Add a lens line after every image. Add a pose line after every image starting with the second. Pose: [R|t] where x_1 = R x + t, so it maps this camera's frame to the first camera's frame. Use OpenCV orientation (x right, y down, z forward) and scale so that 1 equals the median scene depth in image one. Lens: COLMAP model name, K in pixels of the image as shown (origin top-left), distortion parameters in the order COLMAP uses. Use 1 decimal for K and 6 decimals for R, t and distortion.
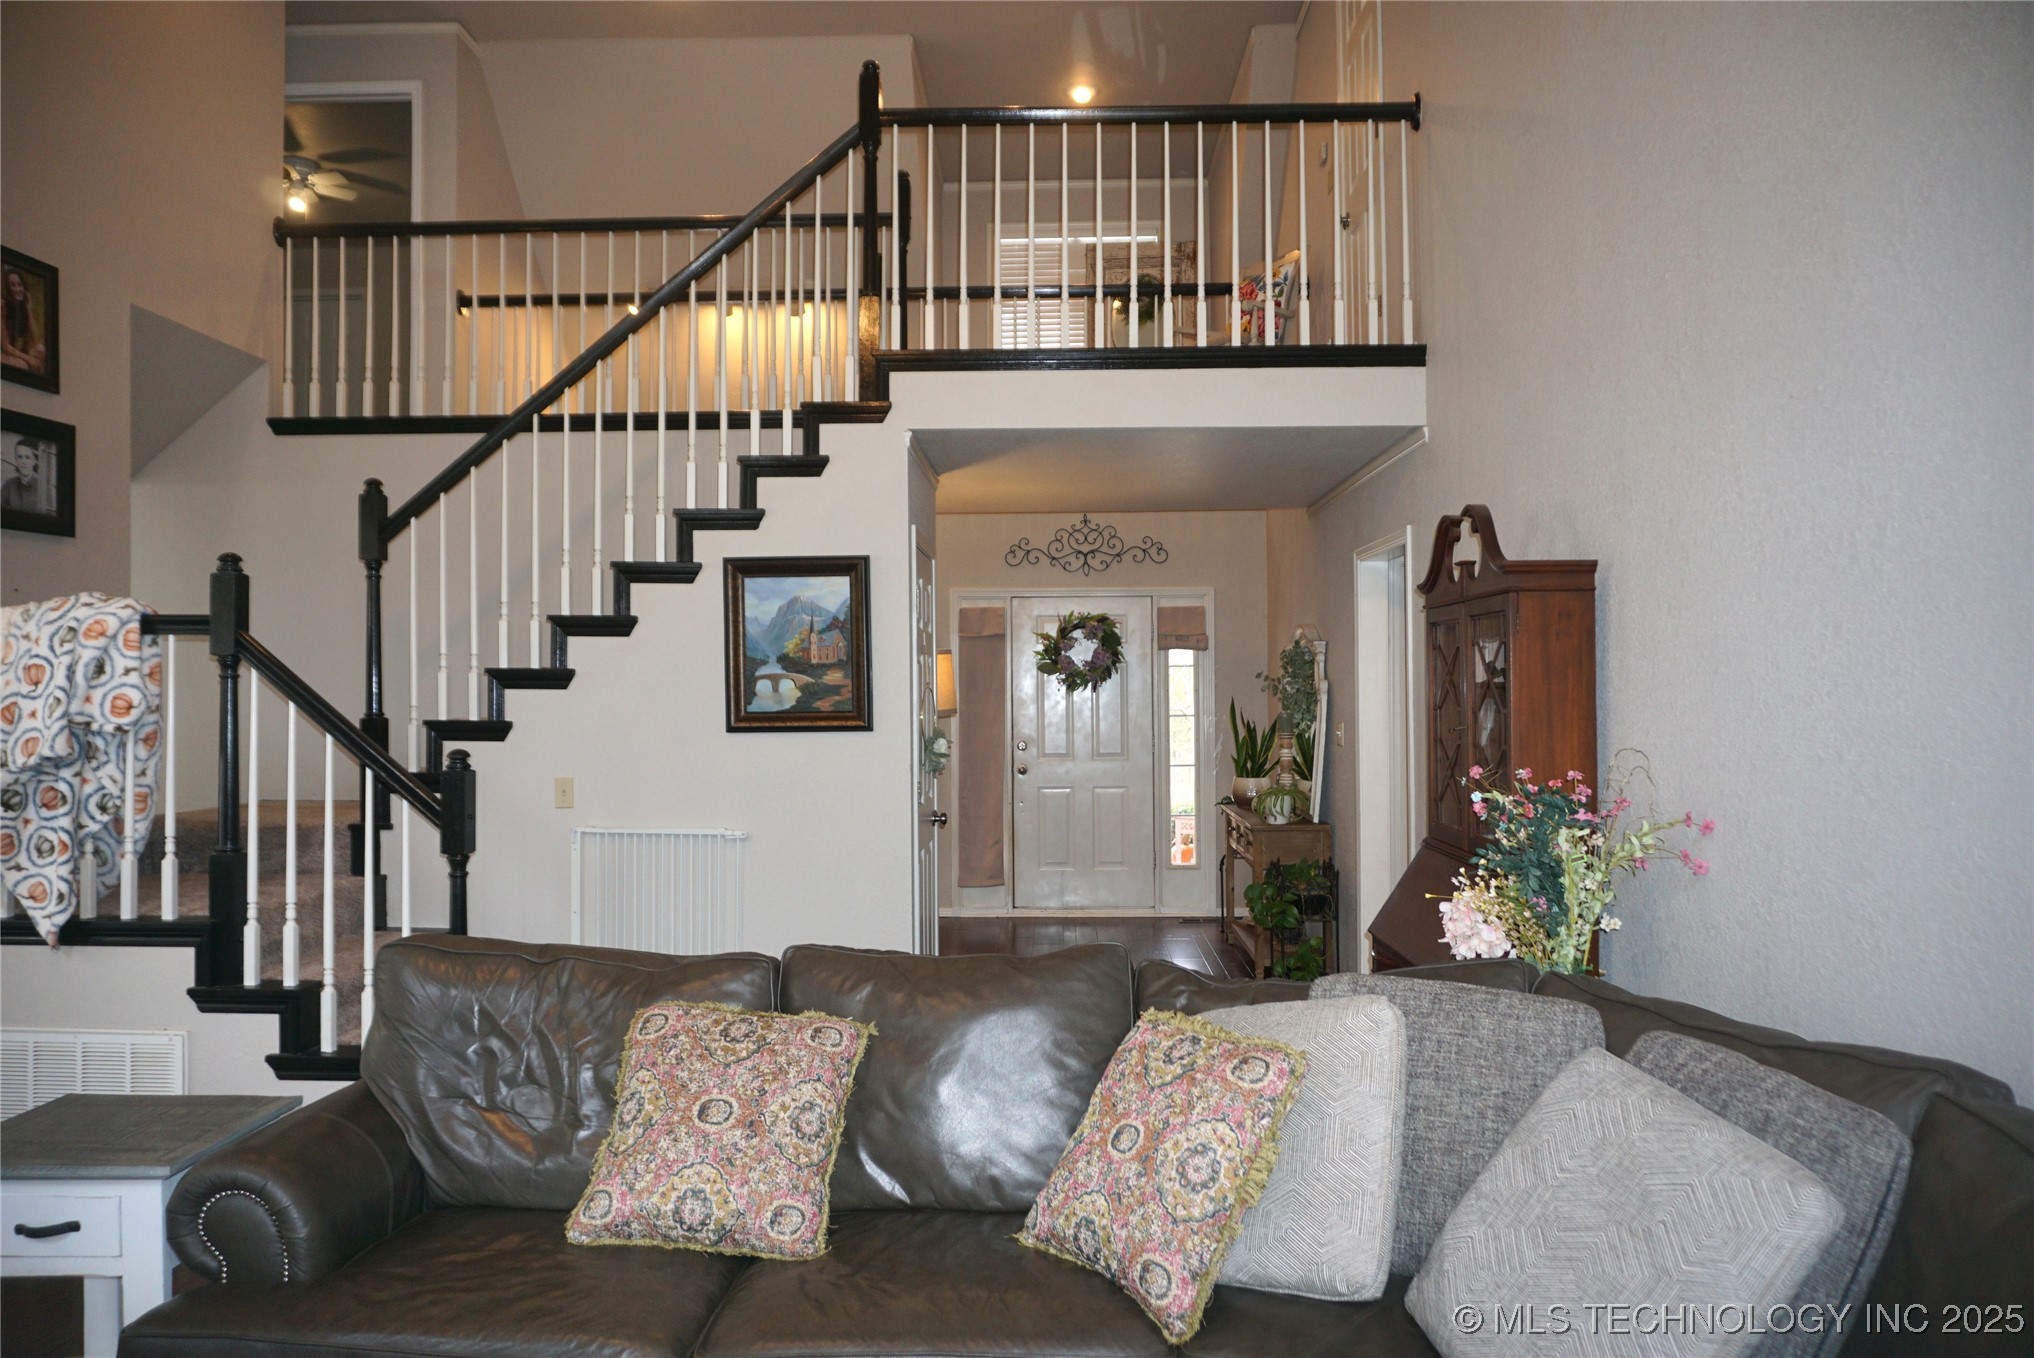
lens RADIAL K [[1361.8, 0, 1019.2], [0, 1361.8, 687.0], [0, 0, 1]] dist [-0.051120, 0.035992]
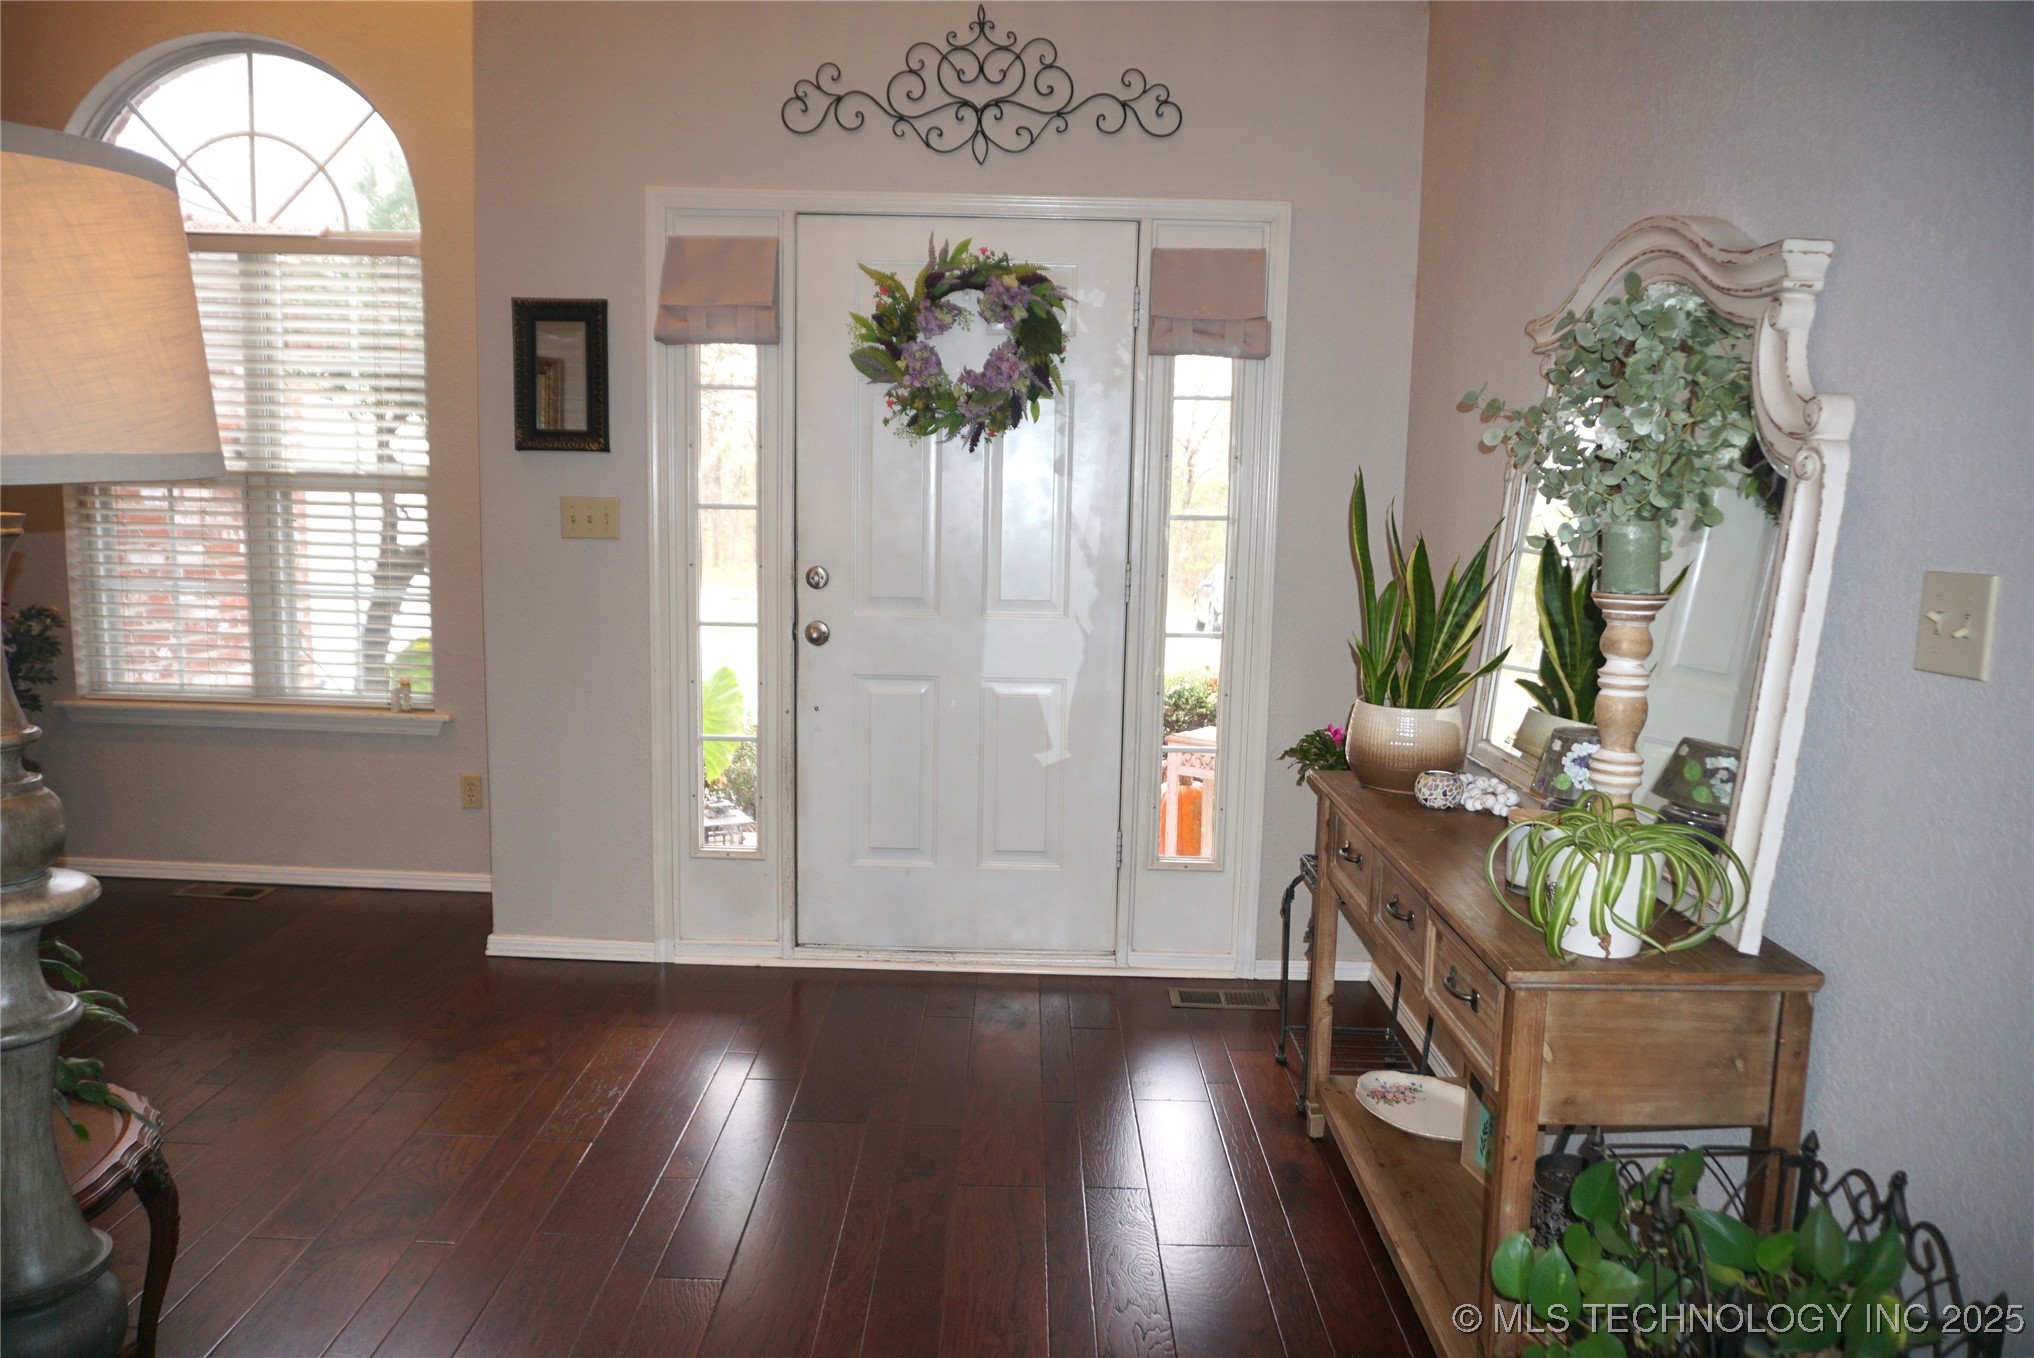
lens RADIAL K [[1393.1, 0, 1002.5], [0, 1393.1, 701.0], [0, 0, 1]] dist [-0.043157, 0.006461]
pose [[0.999482, 0.027502, 0.016706, 0.053740], [-0.029802, 0.986955, 0.158212, 0.010926], [-0.012137, -0.158628, 0.987264, 0.568294]]
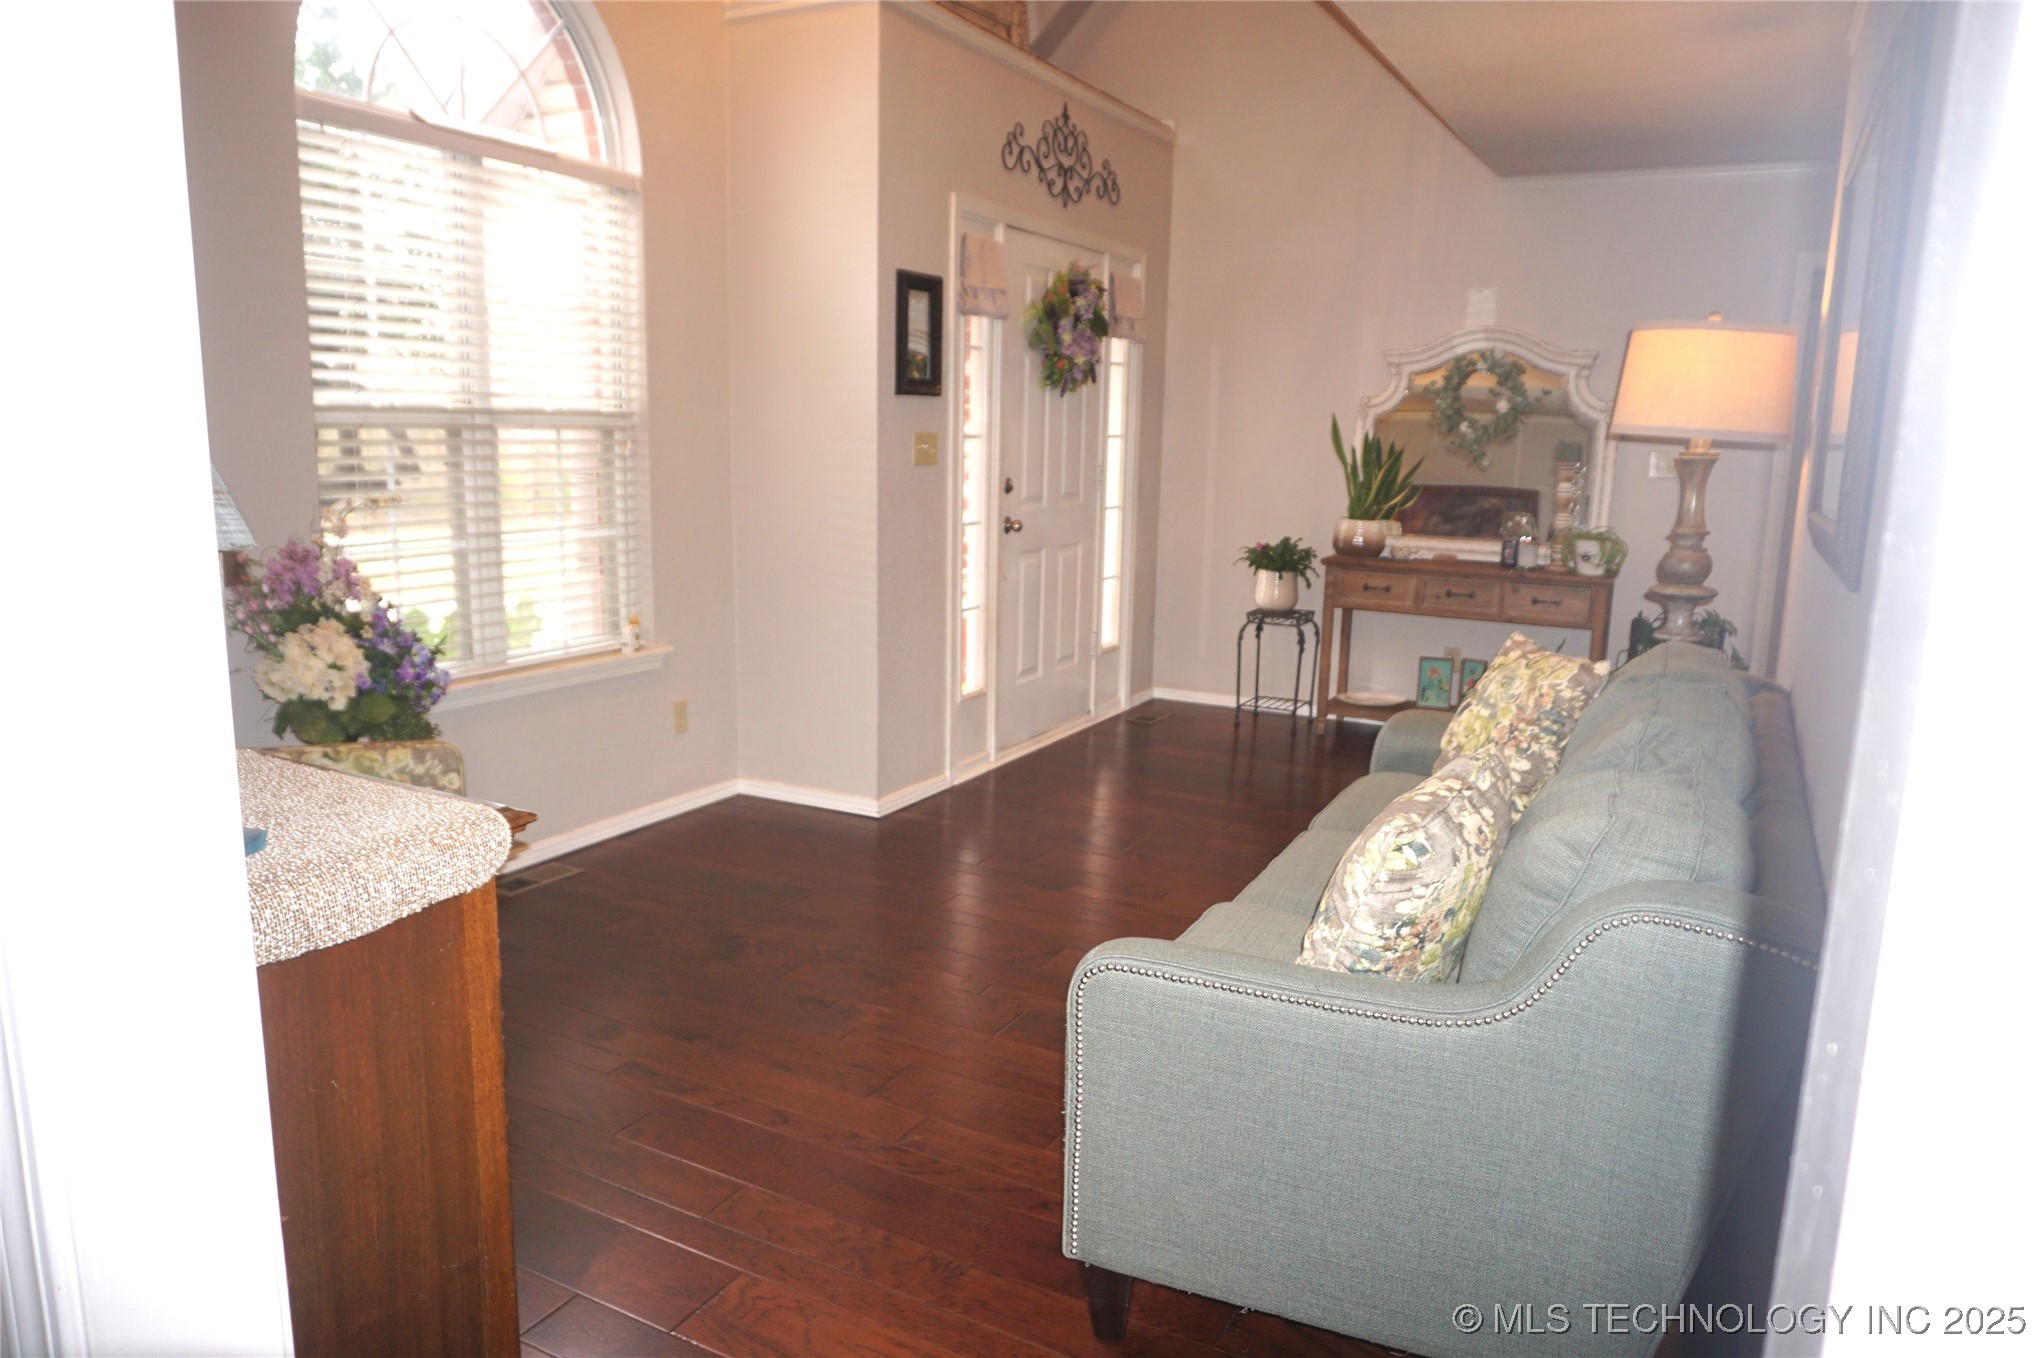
lens RADIAL K [[1361.8, 0, 1019.2], [0, 1361.8, 687.0], [0, 0, 1]] dist [-0.051120, 0.035992]
pose [[0.439836, -0.159482, 0.883804, -0.543393], [-0.031505, 0.980760, 0.192657, 0.014635], [-0.897525, -0.112582, 0.426349, 0.732905]]
